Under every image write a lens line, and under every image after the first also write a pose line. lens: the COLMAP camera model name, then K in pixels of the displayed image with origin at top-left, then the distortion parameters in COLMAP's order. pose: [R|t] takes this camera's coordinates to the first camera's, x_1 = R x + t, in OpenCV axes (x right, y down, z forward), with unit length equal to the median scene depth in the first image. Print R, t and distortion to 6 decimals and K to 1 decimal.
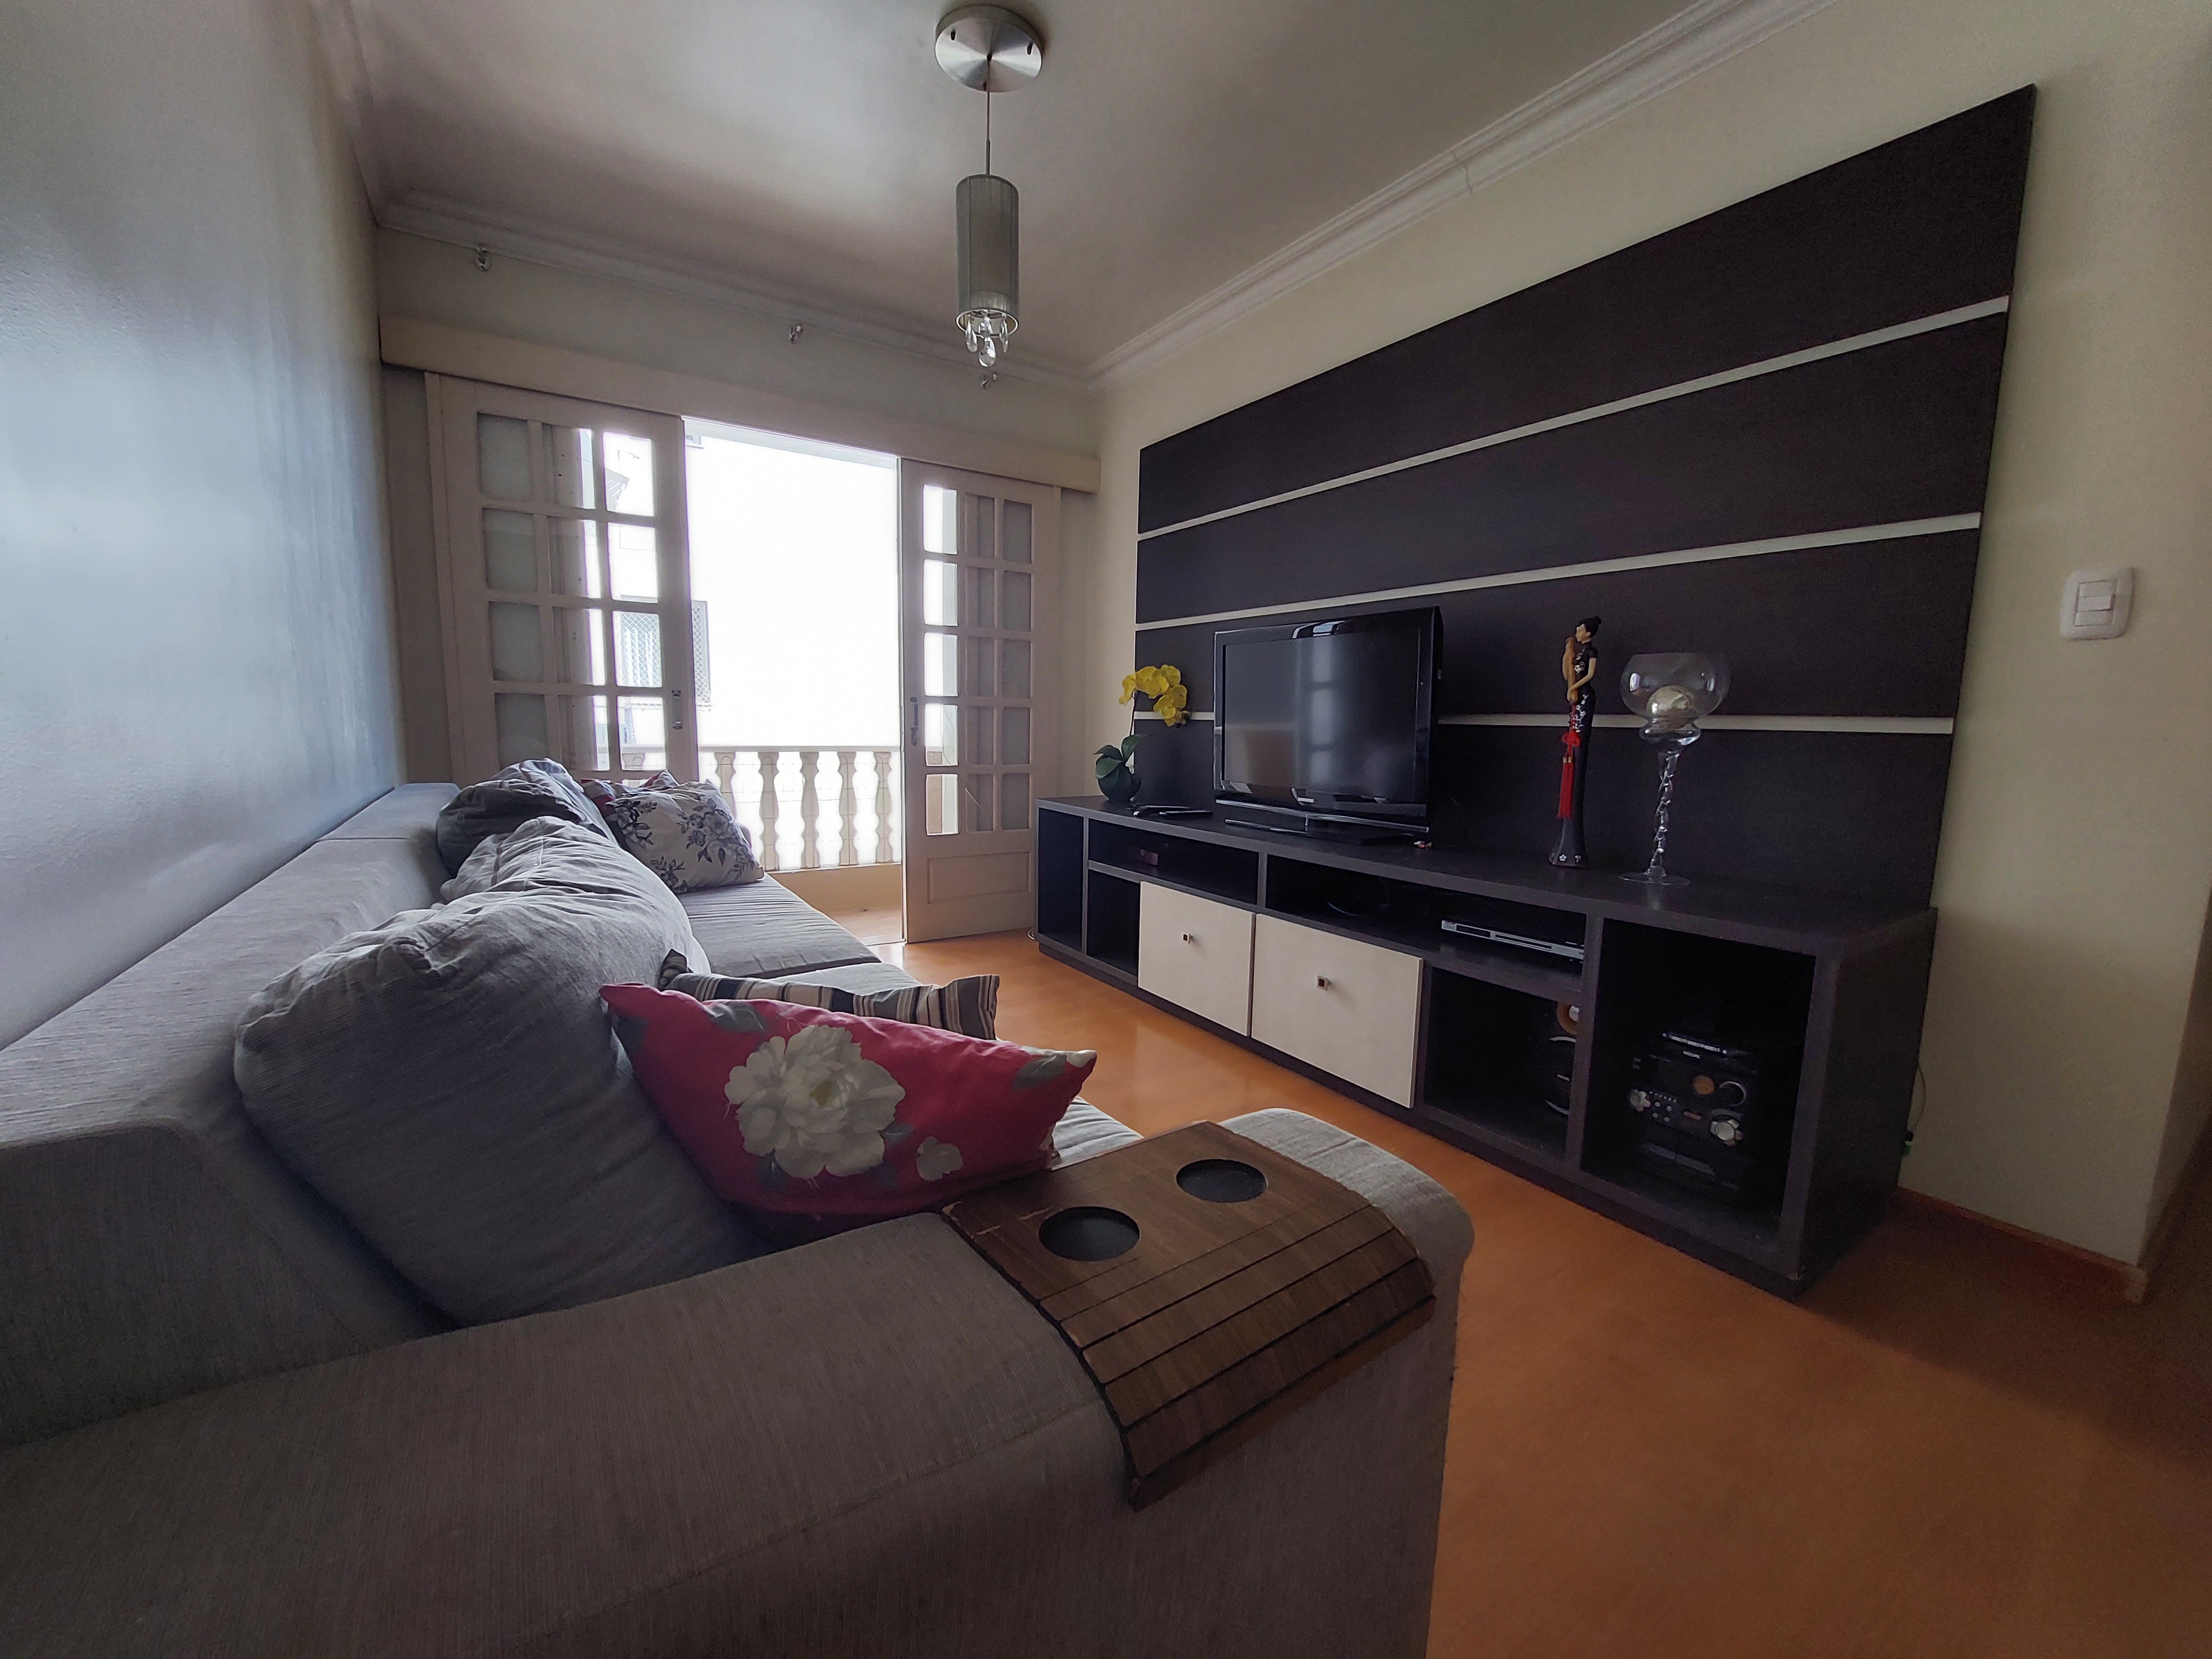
lens RADIAL K [[878.7, 0, 1107.3], [0, 878.7, 828.6], [0, 0, 1]] dist [-0.015289, -0.001647]
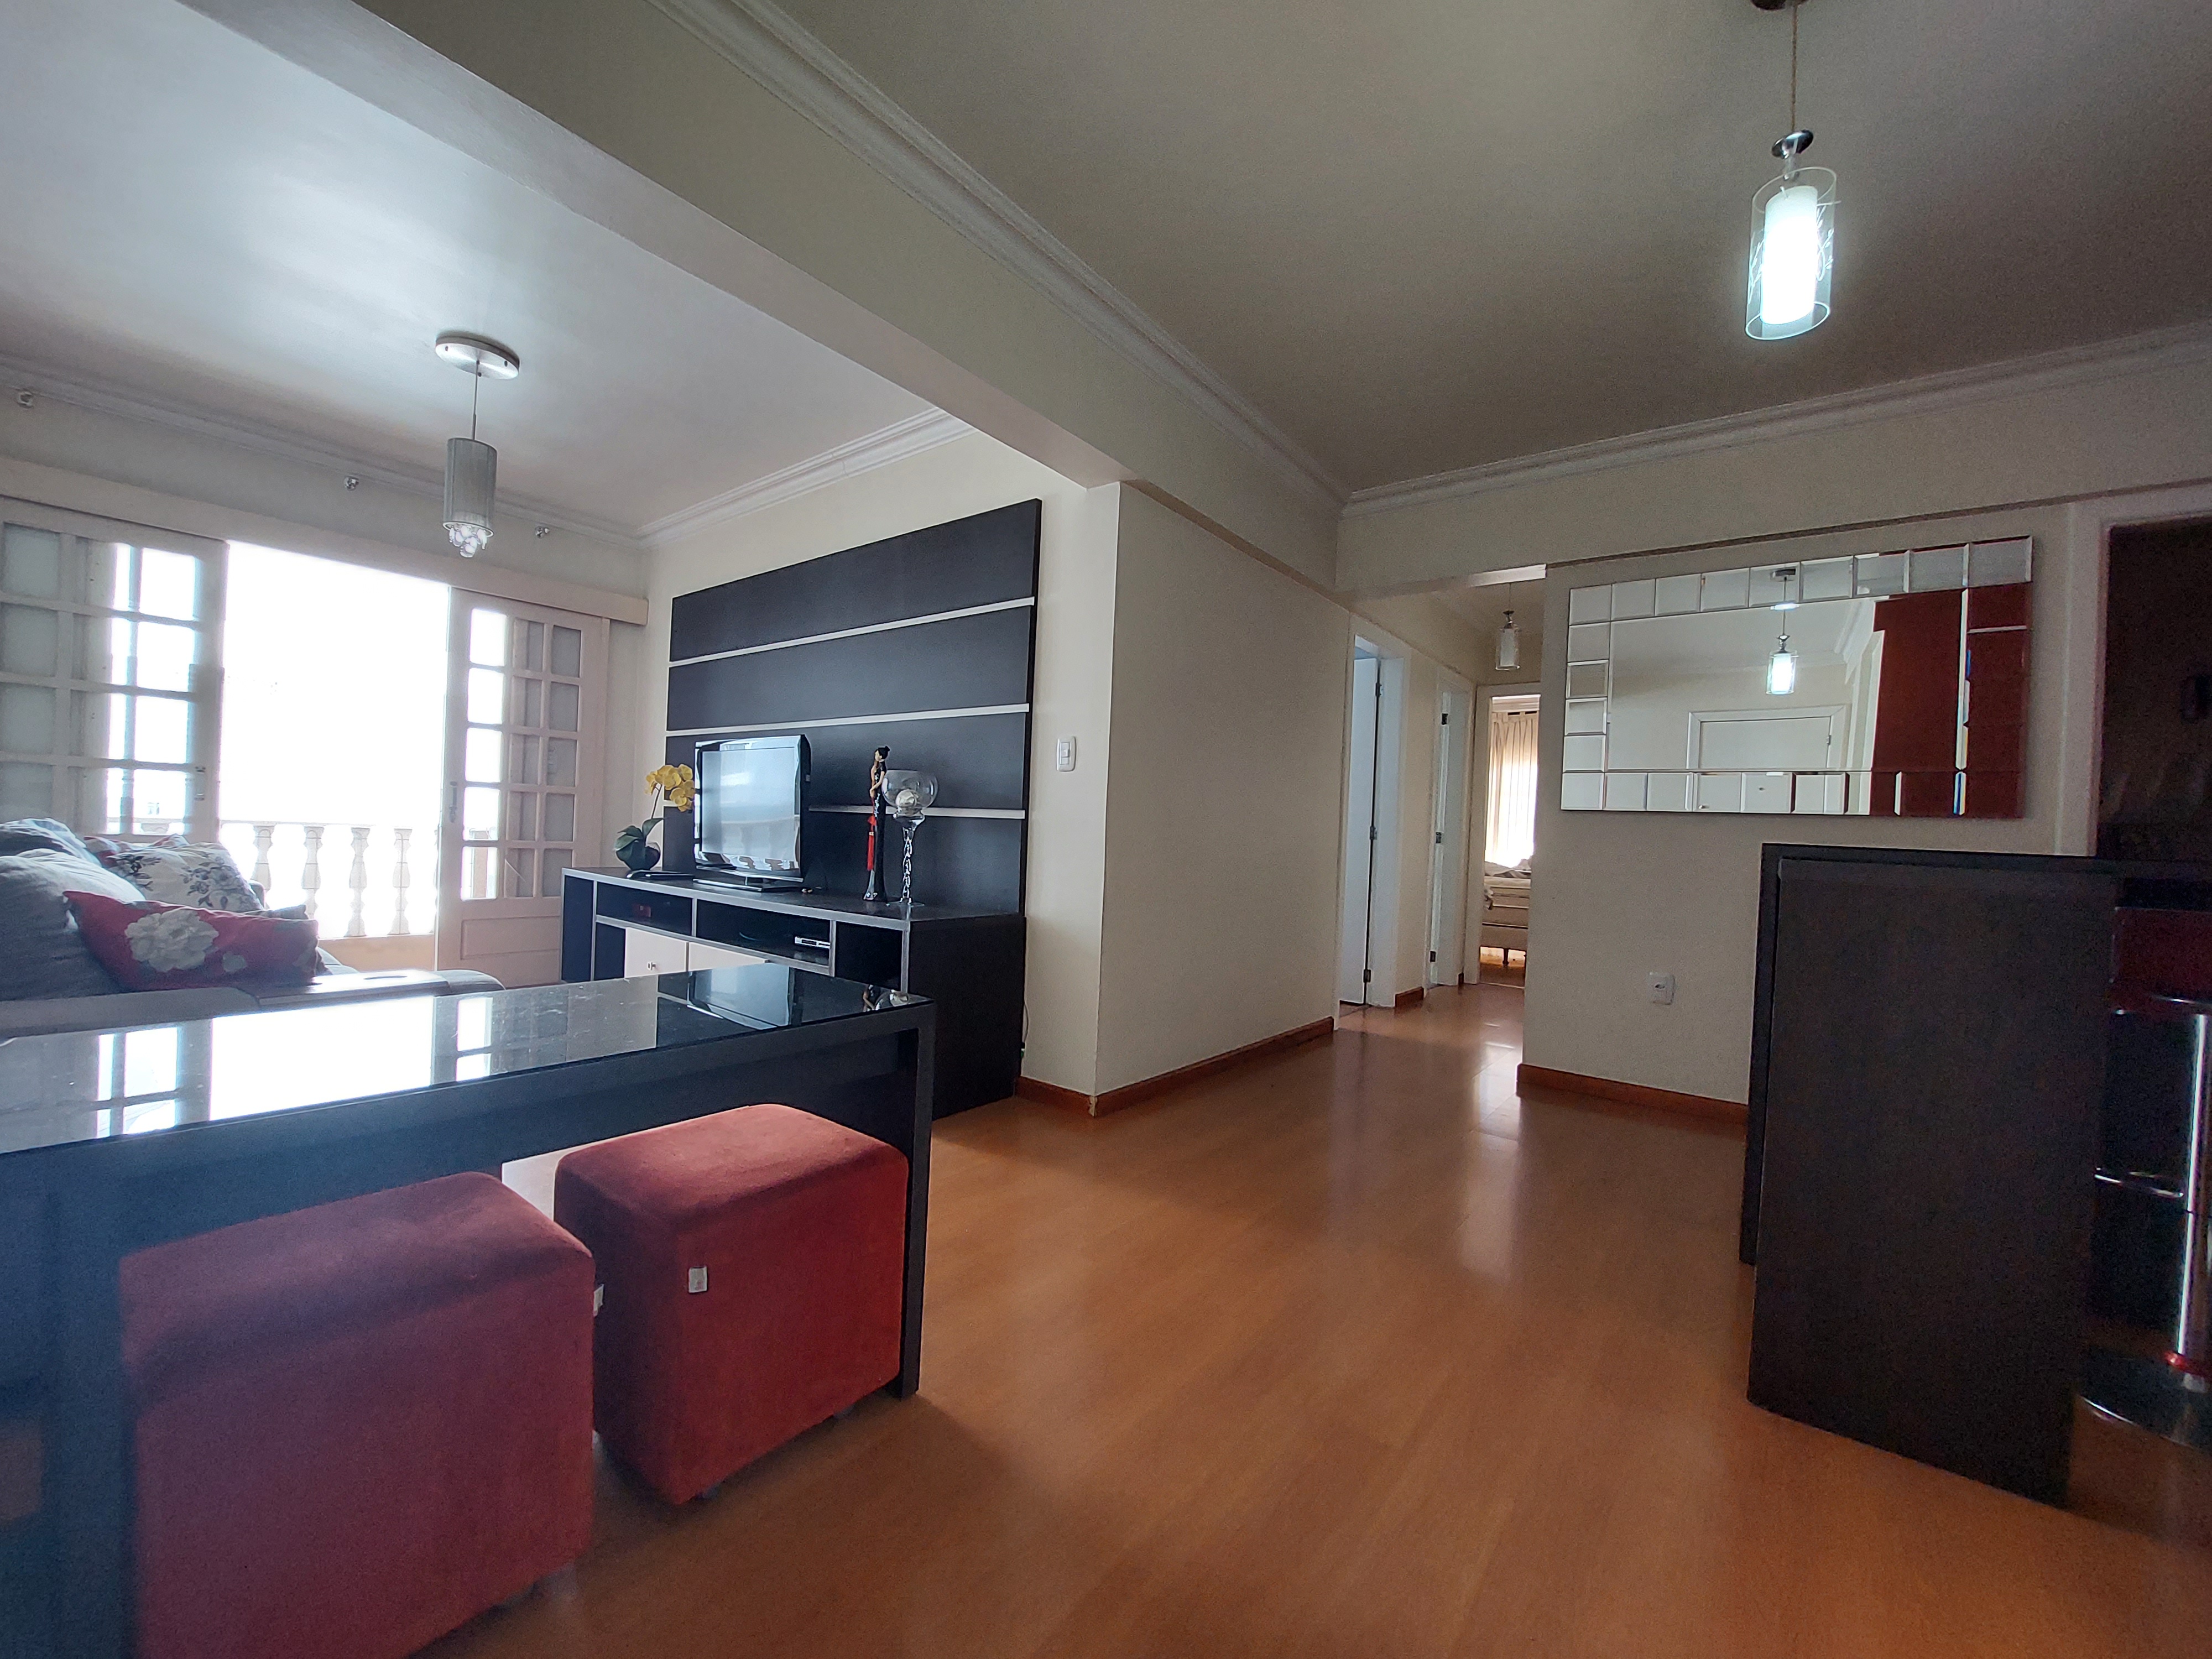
lens RADIAL K [[878.7, 0, 1104.2], [0, 878.7, 832.6], [0, 0, 1]] dist [-0.015289, -0.001647]
pose [[0.949703, 0.022124, 0.312369, 0.307186], [0.012596, 0.993995, -0.108695, 0.071532], [-0.312898, 0.107163, 0.943722, -0.467636]]
